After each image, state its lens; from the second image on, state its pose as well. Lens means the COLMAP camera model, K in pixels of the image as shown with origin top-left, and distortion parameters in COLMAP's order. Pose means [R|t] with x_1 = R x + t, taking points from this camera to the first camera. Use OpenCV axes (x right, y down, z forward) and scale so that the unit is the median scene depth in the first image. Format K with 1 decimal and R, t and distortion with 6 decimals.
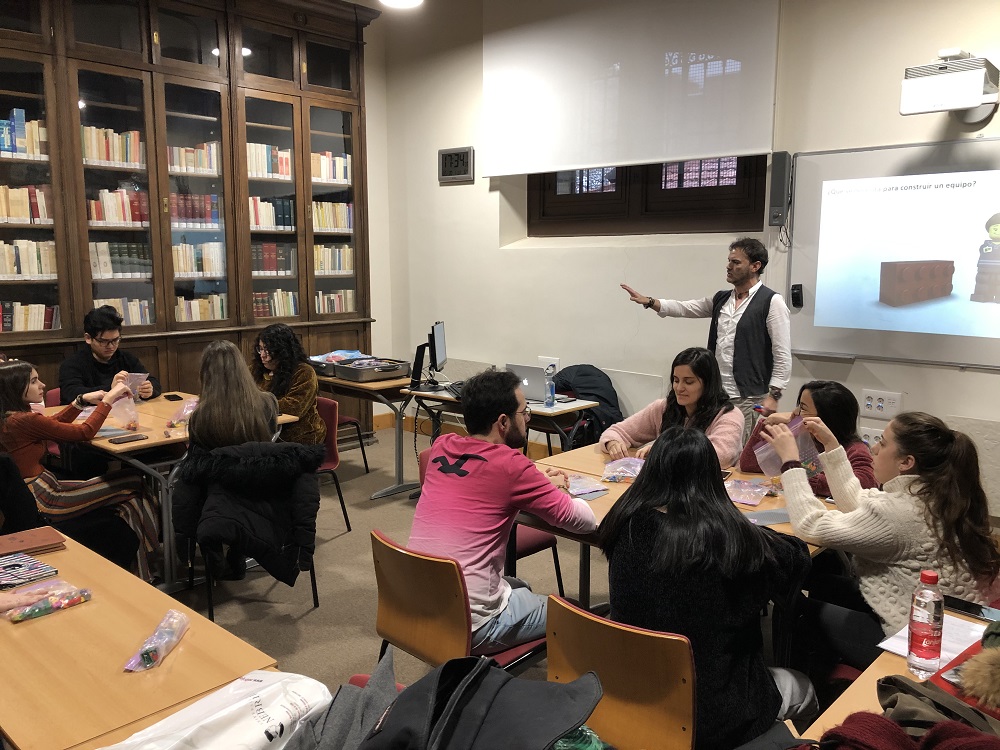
lens RADIAL K [[823.3, 0, 504.4], [0, 823.3, 373.0], [0, 0, 1]] dist [0.033884, -0.025257]
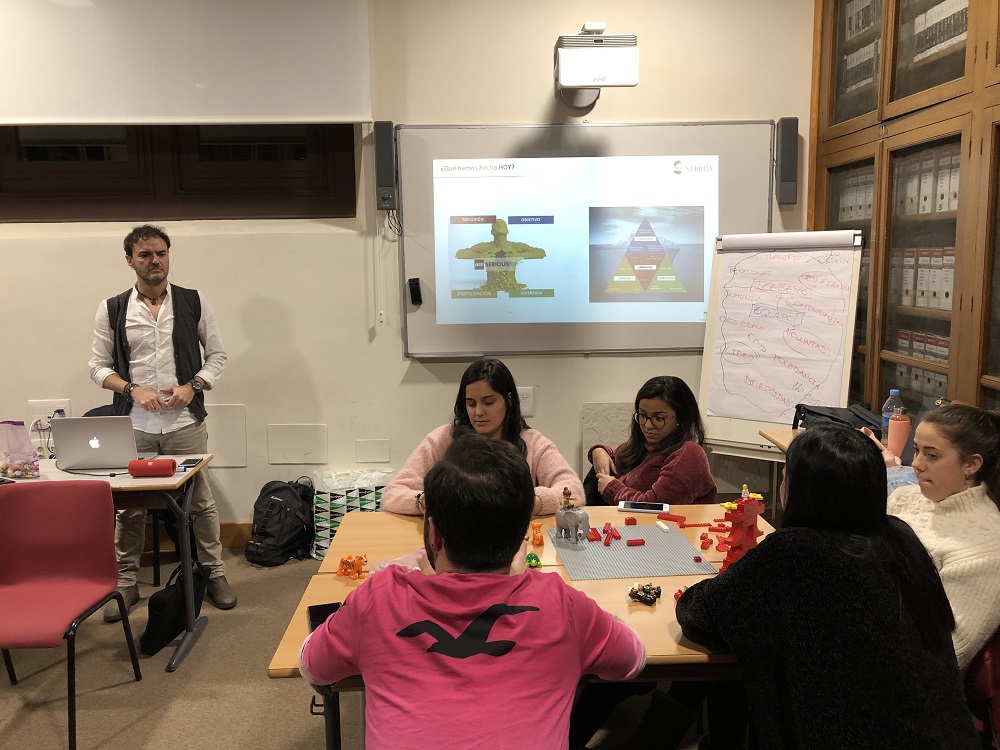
lens RADIAL K [[823.3, 0, 498.3], [0, 823.3, 374.9], [0, 0, 1]] dist [0.033884, -0.025257]
pose [[0.716065, -0.113770, 0.688700, -0.214561], [0.116999, 0.992232, 0.042264, -0.036529], [-0.688159, 0.050314, 0.723813, 0.359518]]
